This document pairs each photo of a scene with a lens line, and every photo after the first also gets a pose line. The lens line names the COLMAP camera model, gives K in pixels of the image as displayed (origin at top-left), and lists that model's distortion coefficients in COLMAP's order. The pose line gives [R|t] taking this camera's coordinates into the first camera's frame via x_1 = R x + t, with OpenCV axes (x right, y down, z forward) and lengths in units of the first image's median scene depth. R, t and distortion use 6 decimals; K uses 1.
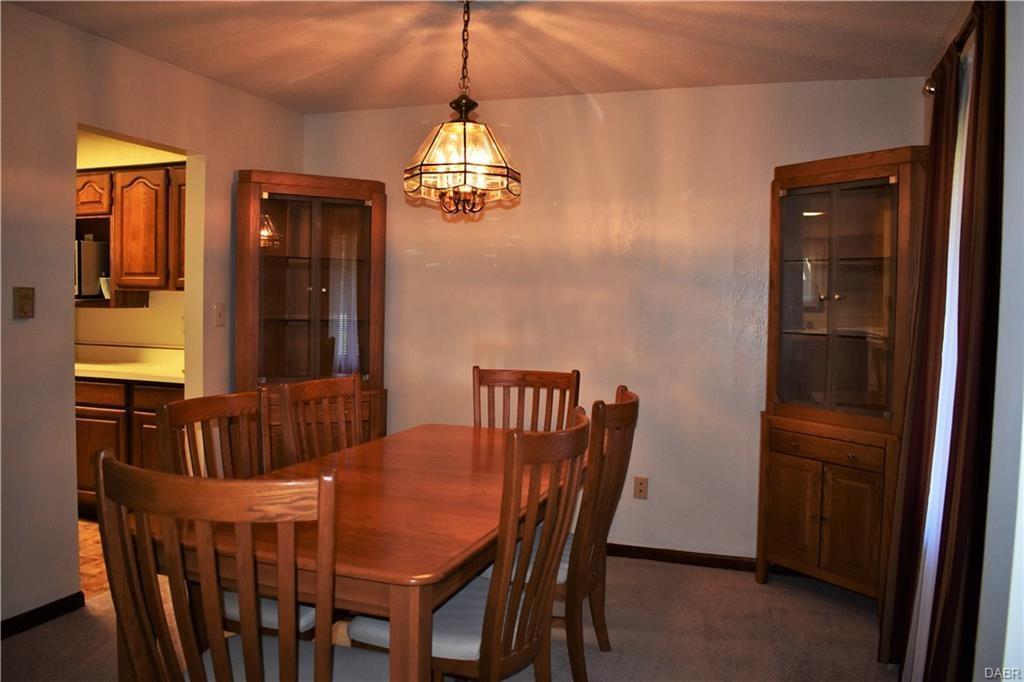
lens RADIAL K [[800.5, 0, 512.0], [0, 800.5, 341.0], [0, 0, 1]] dist [-0.091694, -0.003734]
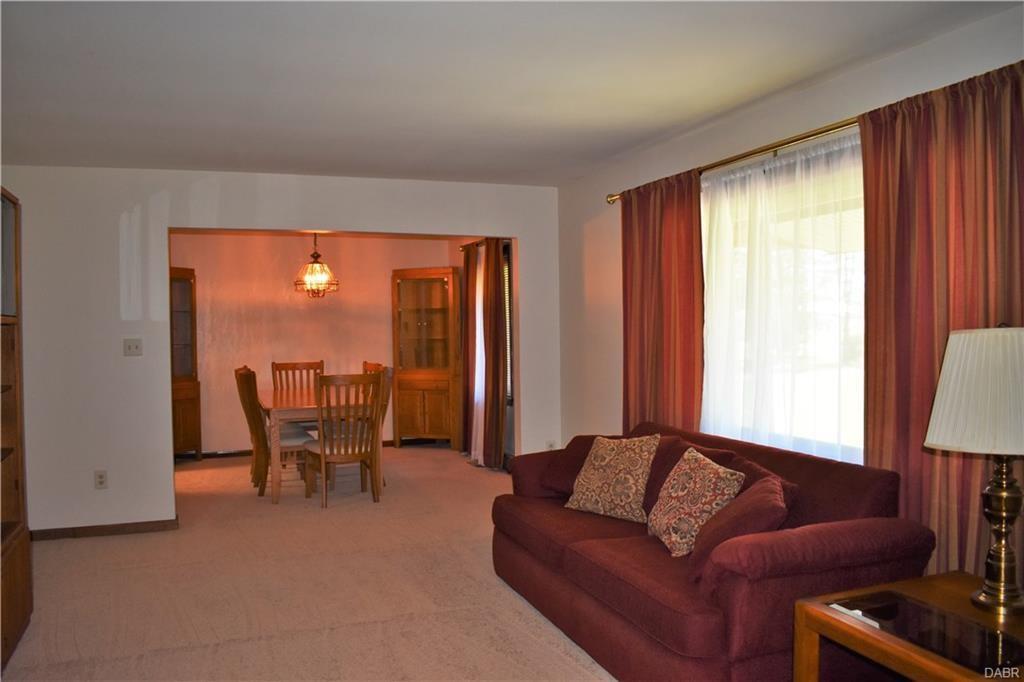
lens RADIAL K [[800.5, 0, 512.0], [0, 800.5, 341.0], [0, 0, 1]] dist [-0.091694, -0.003734]
pose [[0.765348, -0.044560, 0.642072, -0.685127], [0.056178, 0.998418, 0.002326, 0.005206], [-0.641160, 0.034290, 0.766641, -0.764146]]
